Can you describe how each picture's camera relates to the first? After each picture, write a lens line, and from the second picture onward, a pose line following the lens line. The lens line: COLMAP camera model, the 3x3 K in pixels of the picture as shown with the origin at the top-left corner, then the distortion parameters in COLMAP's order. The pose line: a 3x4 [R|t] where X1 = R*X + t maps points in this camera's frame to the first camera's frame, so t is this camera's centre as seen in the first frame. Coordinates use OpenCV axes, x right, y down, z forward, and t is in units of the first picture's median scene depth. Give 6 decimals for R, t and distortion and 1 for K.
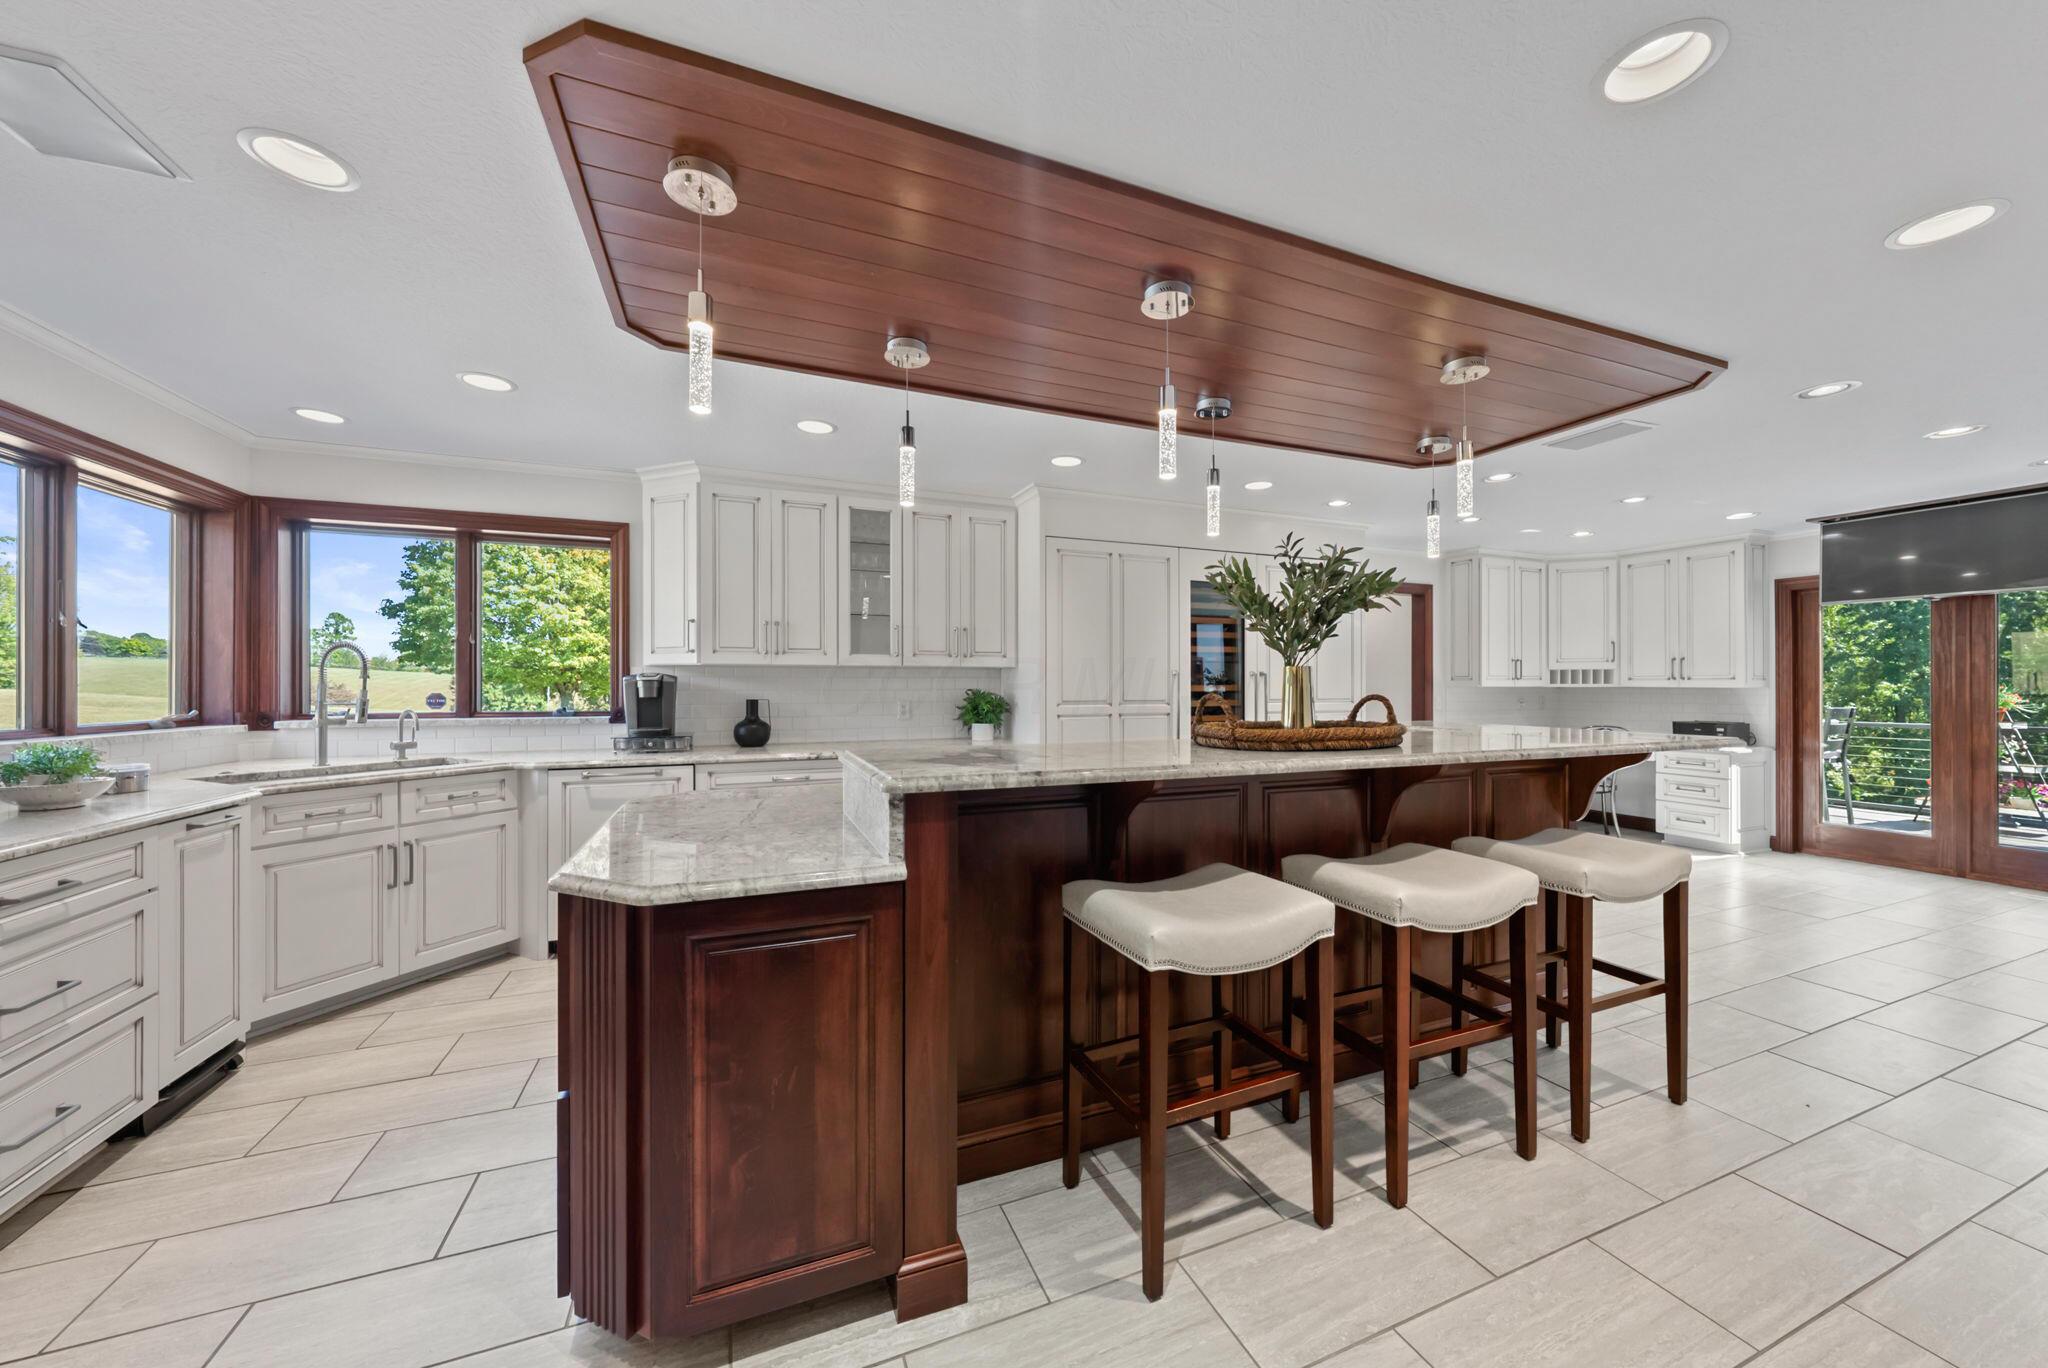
lens RADIAL K [[722.3, 0, 1026.9], [0, 722.3, 686.6], [0, 0, 1]] dist [-0.000060, 0.000343]
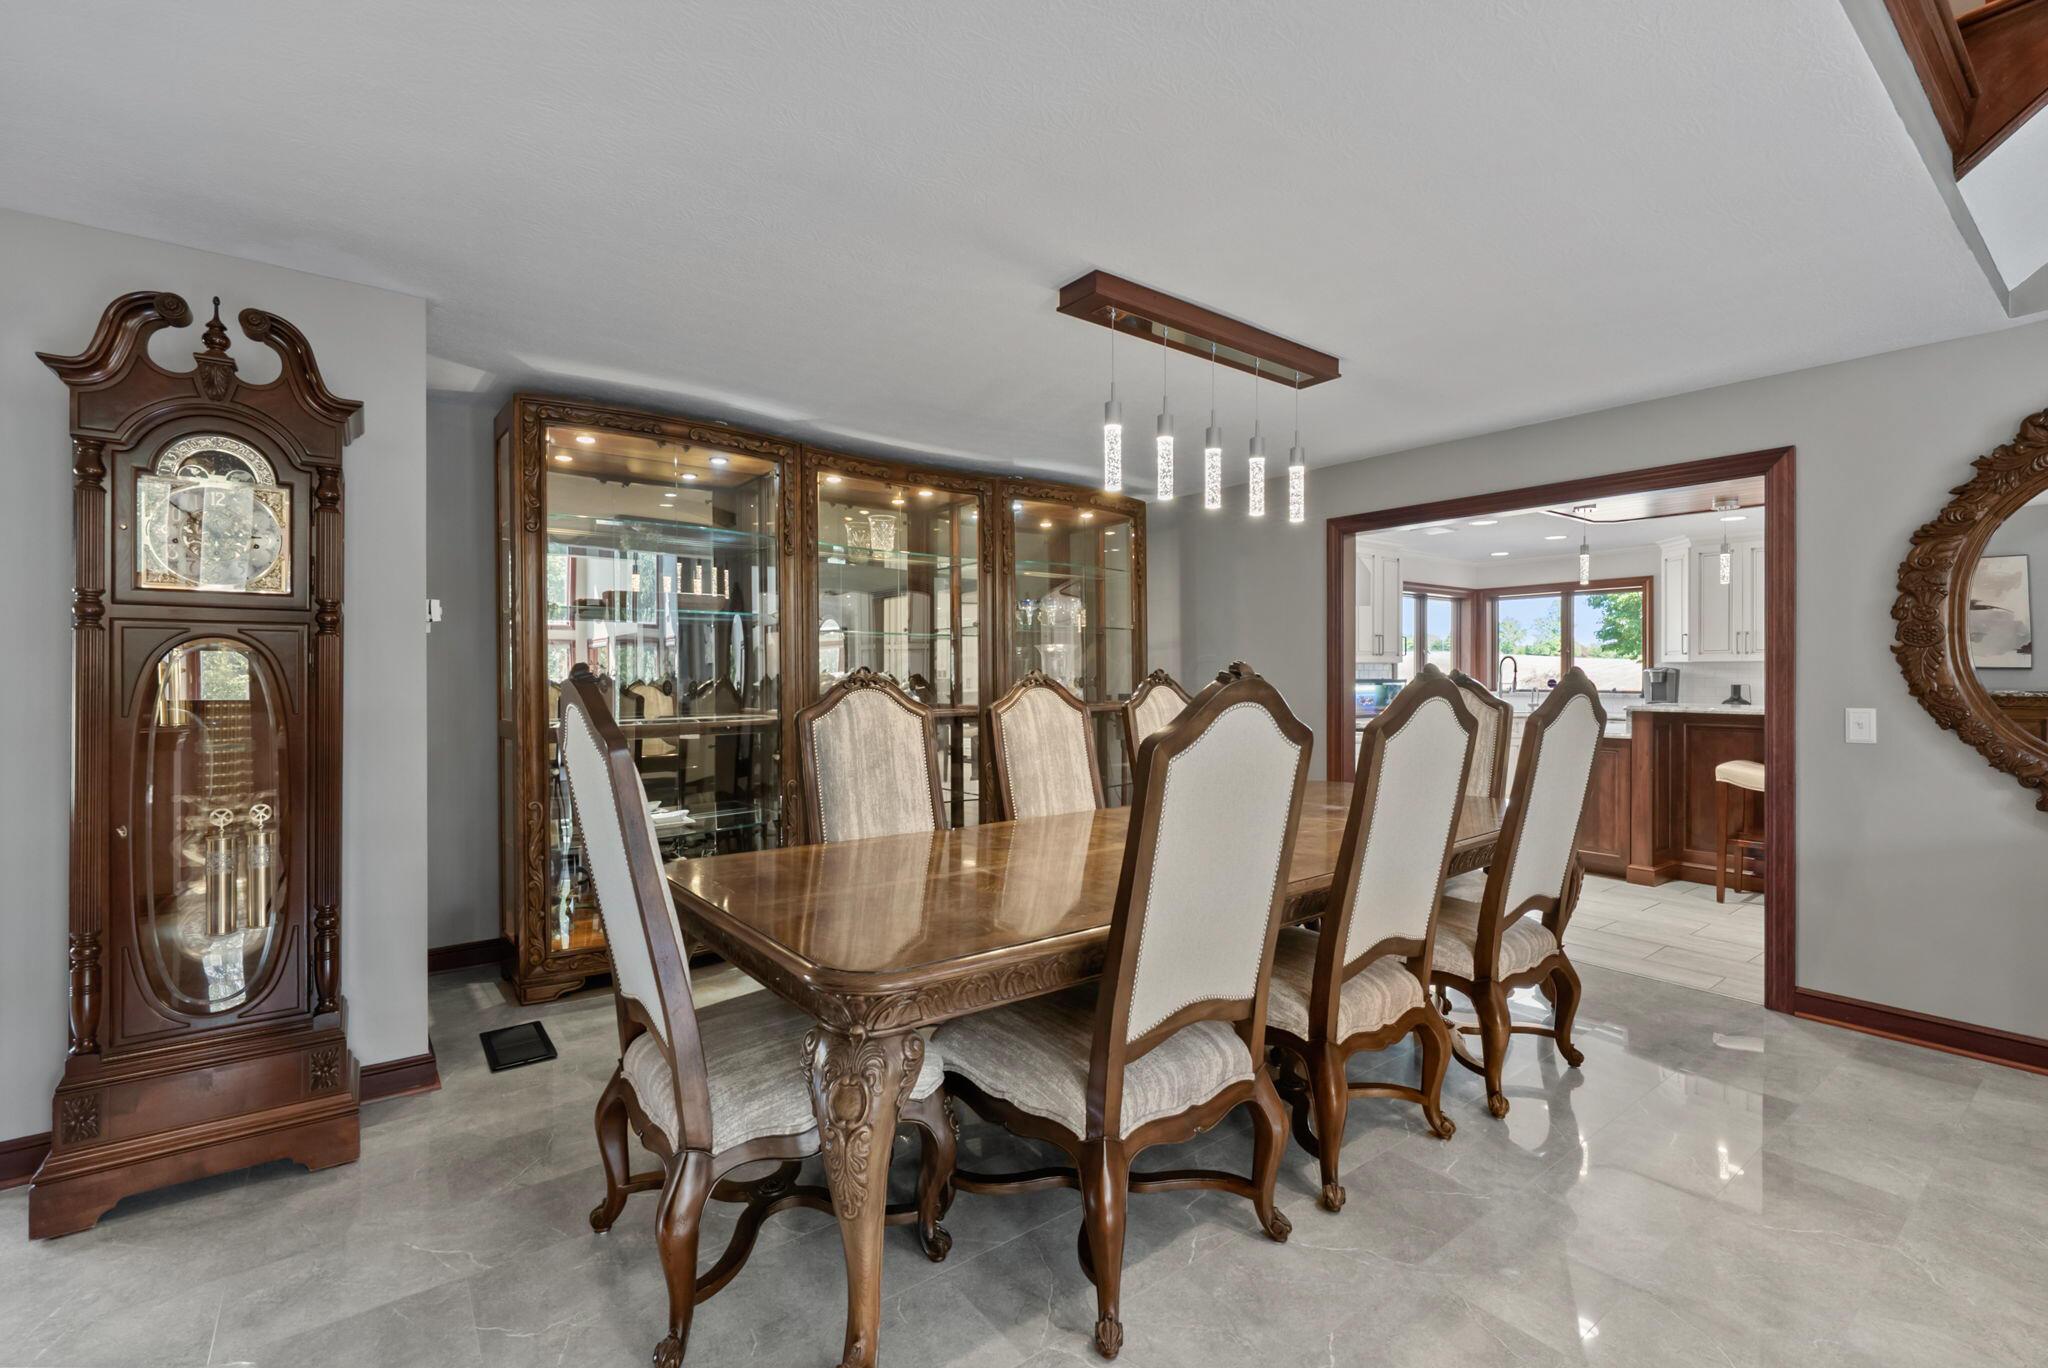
lens RADIAL K [[917.8, 0, 1023.9], [0, 917.8, 681.0], [0, 0, 1]] dist [0.002180, 0.000139]
pose [[0.274813, 0.009454, -0.961451, 1.064316], [-0.004844, 0.999953, 0.008448, 0.001353], [0.961485, 0.002335, 0.274846, -0.941522]]
